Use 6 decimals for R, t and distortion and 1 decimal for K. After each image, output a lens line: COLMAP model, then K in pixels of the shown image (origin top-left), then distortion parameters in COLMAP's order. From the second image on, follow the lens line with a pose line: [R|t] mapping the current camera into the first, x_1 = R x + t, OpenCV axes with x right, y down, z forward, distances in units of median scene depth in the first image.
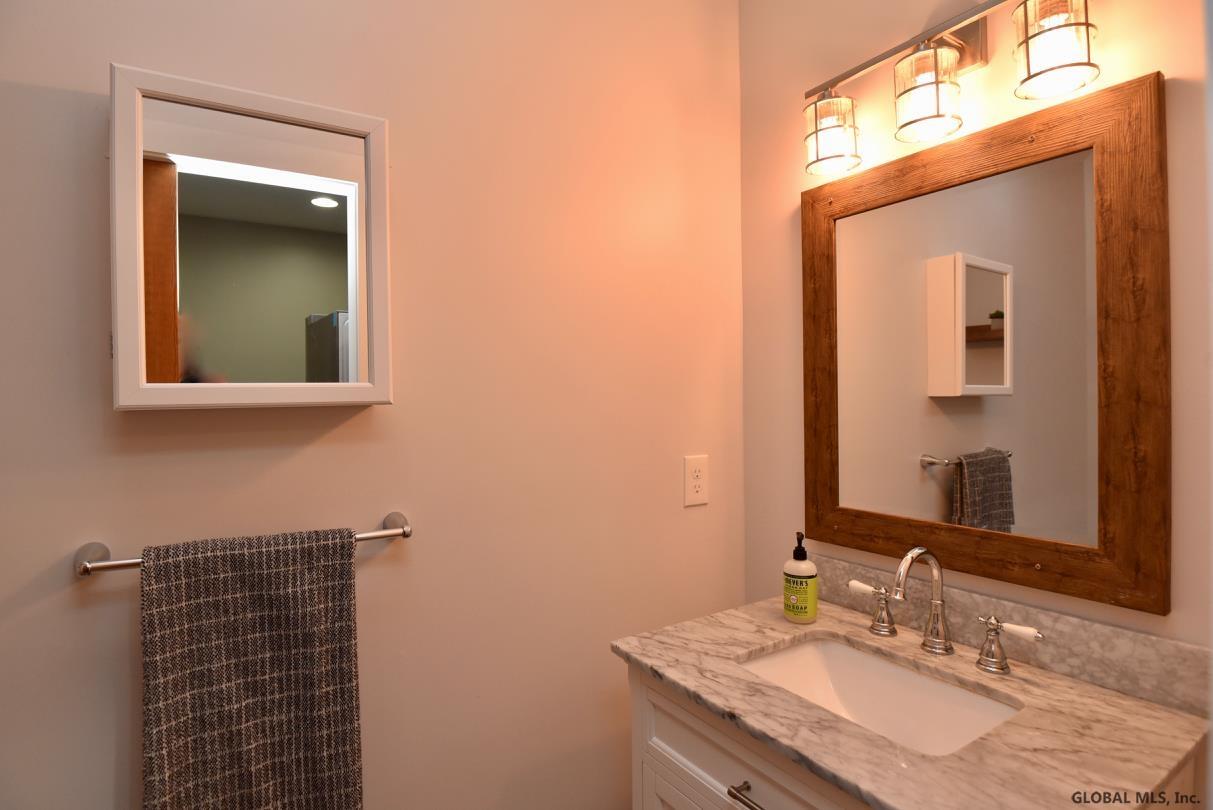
lens RADIAL K [[594.6, 0, 601.7], [0, 594.6, 407.3], [0, 0, 1]] dist [-0.024030, -0.003621]
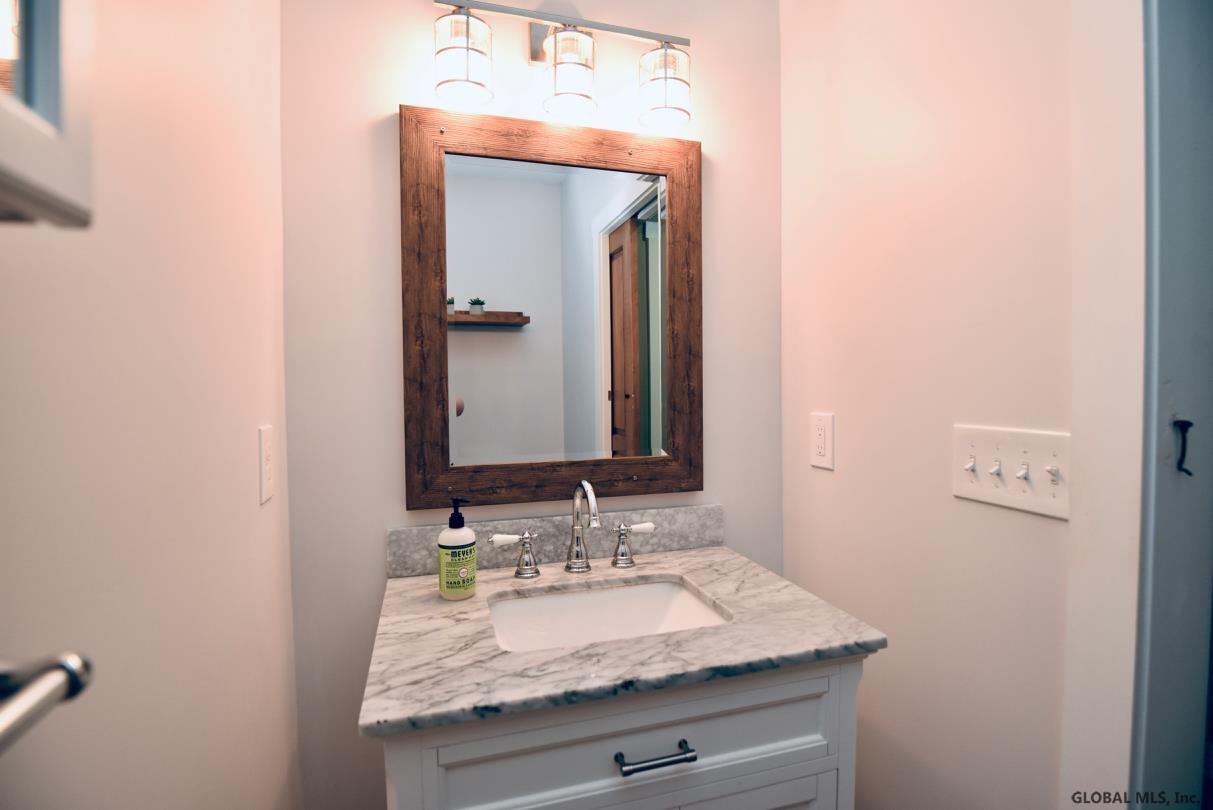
lens RADIAL K [[594.6, 0, 604.5], [0, 594.6, 396.7], [0, 0, 1]] dist [-0.024030, -0.003621]
pose [[0.287421, -0.022566, 0.957538, -0.566767], [0.012099, 0.999728, 0.019928, 0.060275], [-0.957728, 0.005858, 0.287616, 0.684368]]
